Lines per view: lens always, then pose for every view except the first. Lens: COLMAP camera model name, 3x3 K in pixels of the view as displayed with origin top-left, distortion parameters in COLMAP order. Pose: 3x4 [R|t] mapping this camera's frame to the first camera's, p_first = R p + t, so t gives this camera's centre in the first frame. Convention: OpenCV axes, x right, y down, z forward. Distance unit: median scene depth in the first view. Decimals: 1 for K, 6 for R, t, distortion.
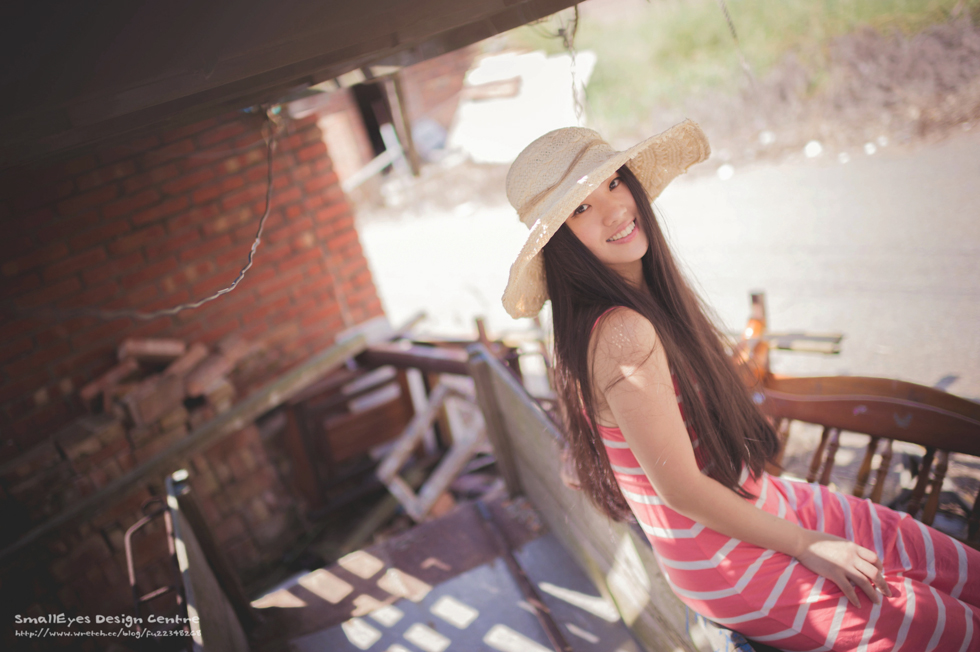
lens RADIAL K [[992.8, 0, 490.0], [0, 992.8, 326.0], [0, 0, 1]] dist [0.020446, 0.002727]
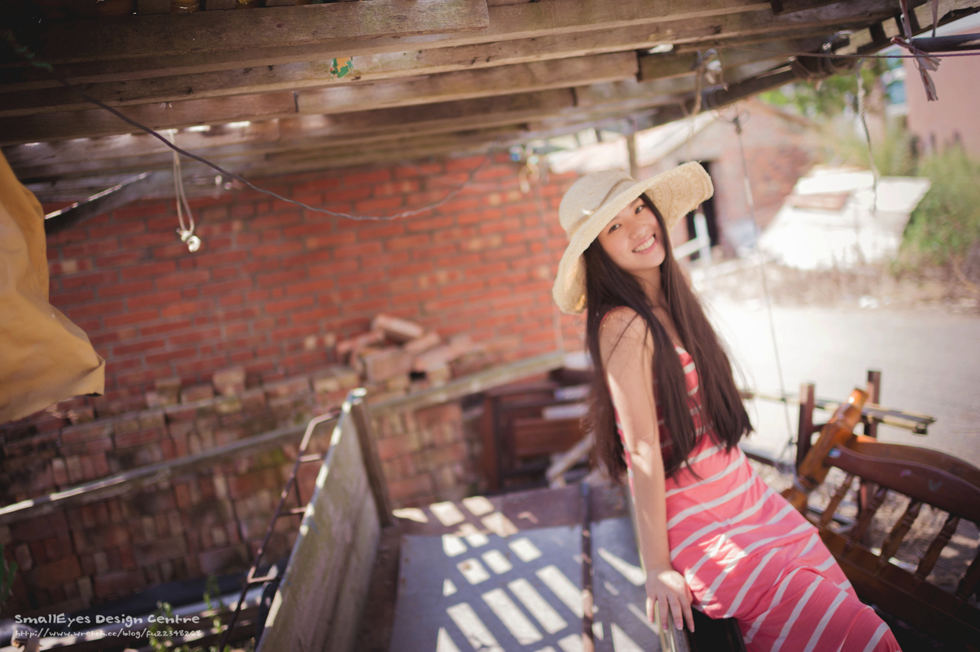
lens RADIAL K [[991.8, 0, 490.0], [0, 991.8, 326.0], [0, 0, 1]] dist [-0.001800, -0.015312]
pose [[0.919671, 0.197853, -0.339203, 0.195271], [-0.229010, 0.971925, -0.053998, 0.062072], [0.318996, 0.127341, 0.939162, -0.146738]]
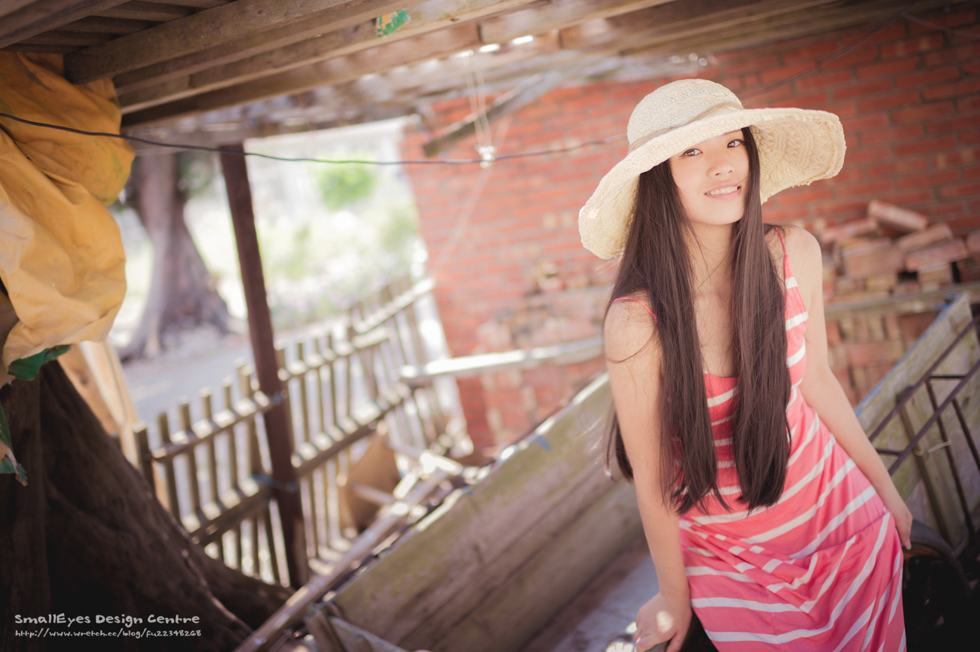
lens RADIAL K [[991.8, 0, 490.0], [0, 991.8, 326.0], [0, 0, 1]] dist [-0.001800, -0.015312]
pose [[0.366971, 0.368904, -0.853957, 0.455938], [-0.196223, 0.928046, 0.316587, -0.118531], [0.909301, 0.051388, 0.412954, 0.160145]]
